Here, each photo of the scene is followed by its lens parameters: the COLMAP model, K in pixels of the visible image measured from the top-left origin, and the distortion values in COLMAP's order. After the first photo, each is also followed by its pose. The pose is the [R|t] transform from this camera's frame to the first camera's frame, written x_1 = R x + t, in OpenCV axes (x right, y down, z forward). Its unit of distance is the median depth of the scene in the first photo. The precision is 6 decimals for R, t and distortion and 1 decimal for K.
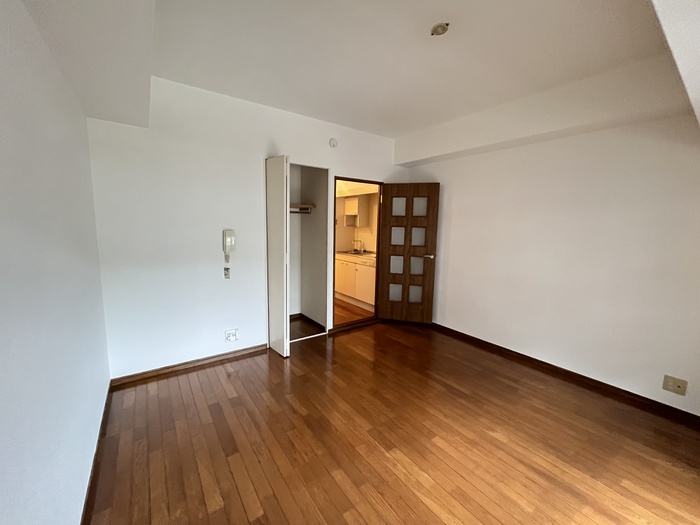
lens RADIAL K [[284.3, 0, 350.8], [0, 284.3, 262.1], [0, 0, 1]] dist [-0.000013, 0.000013]
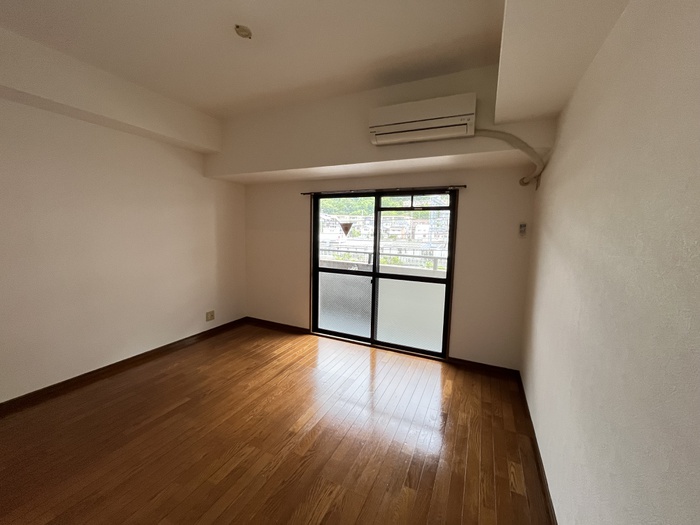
lens RADIAL K [[284.3, 0, 350.8], [0, 284.3, 261.9], [0, 0, 1]] dist [-0.000013, 0.000013]
pose [[-0.485323, -0.128951, 0.864773, -0.663976], [0.081349, 0.978114, 0.191506, -0.133345], [-0.870542, 0.163291, -0.464212, 0.976635]]
